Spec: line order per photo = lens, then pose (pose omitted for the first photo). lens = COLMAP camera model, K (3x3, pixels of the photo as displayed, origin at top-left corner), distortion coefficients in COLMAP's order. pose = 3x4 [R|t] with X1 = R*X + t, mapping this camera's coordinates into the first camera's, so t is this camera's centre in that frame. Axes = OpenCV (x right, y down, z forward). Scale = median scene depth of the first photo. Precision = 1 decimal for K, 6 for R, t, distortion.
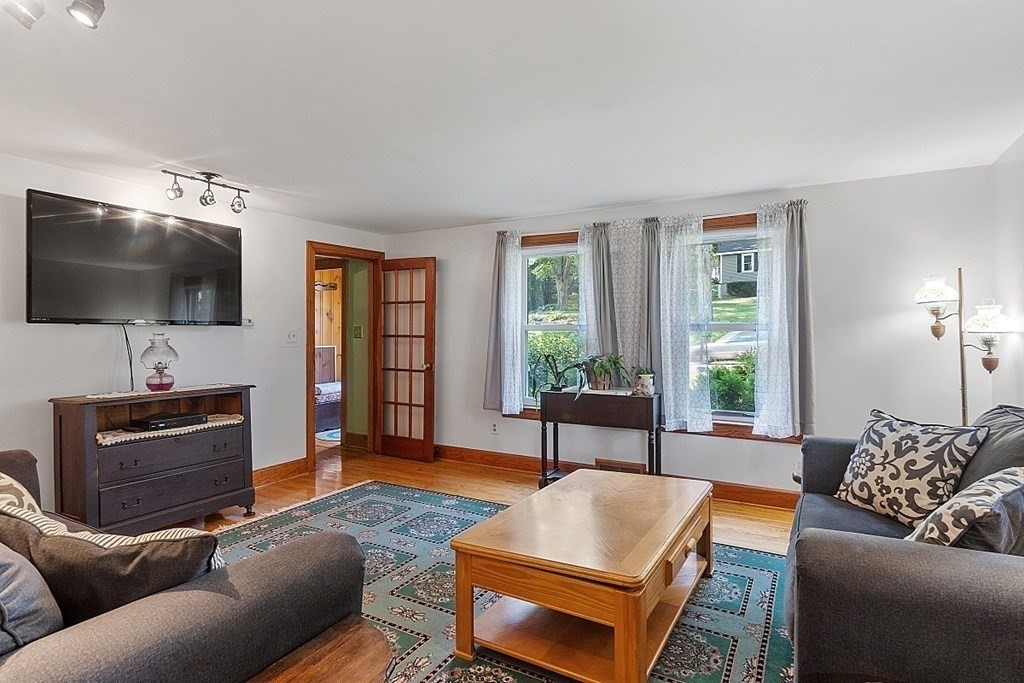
lens RADIAL K [[532.1, 0, 513.6], [0, 532.1, 333.4], [0, 0, 1]] dist [0.003318, 0.000351]
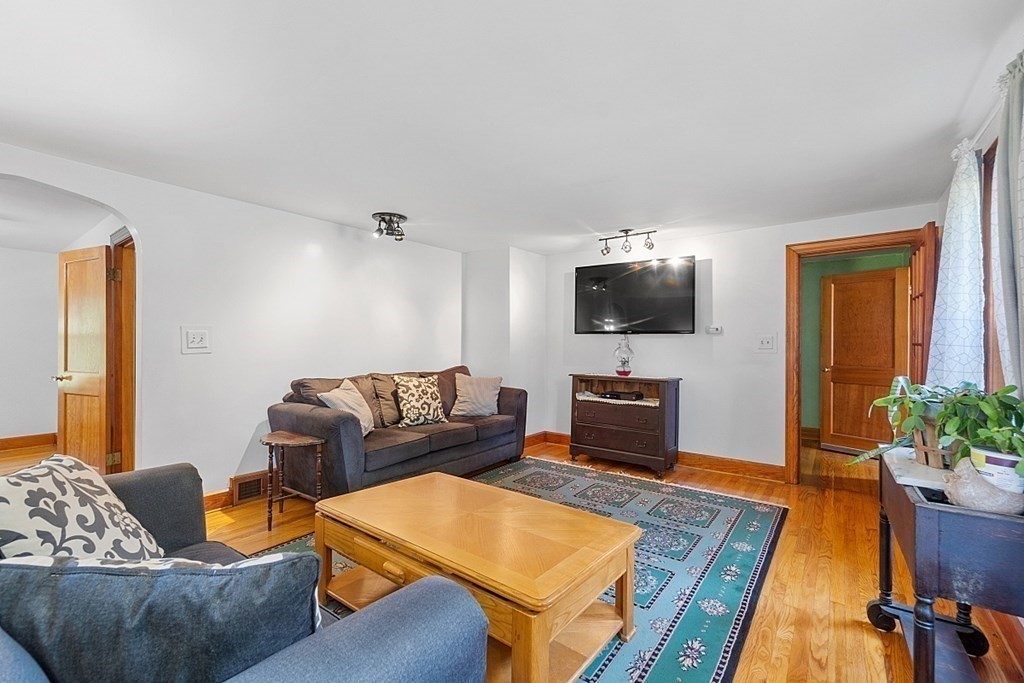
lens RADIAL K [[442.0, 0, 515.8], [0, 442.0, 342.2], [0, 0, 1]] dist [-0.003916, -0.000450]
pose [[-0.112485, -0.000590, -0.993653, 0.643431], [-0.013545, 0.999908, 0.000940, 0.011937], [0.993561, 0.013565, -0.112483, 0.801829]]
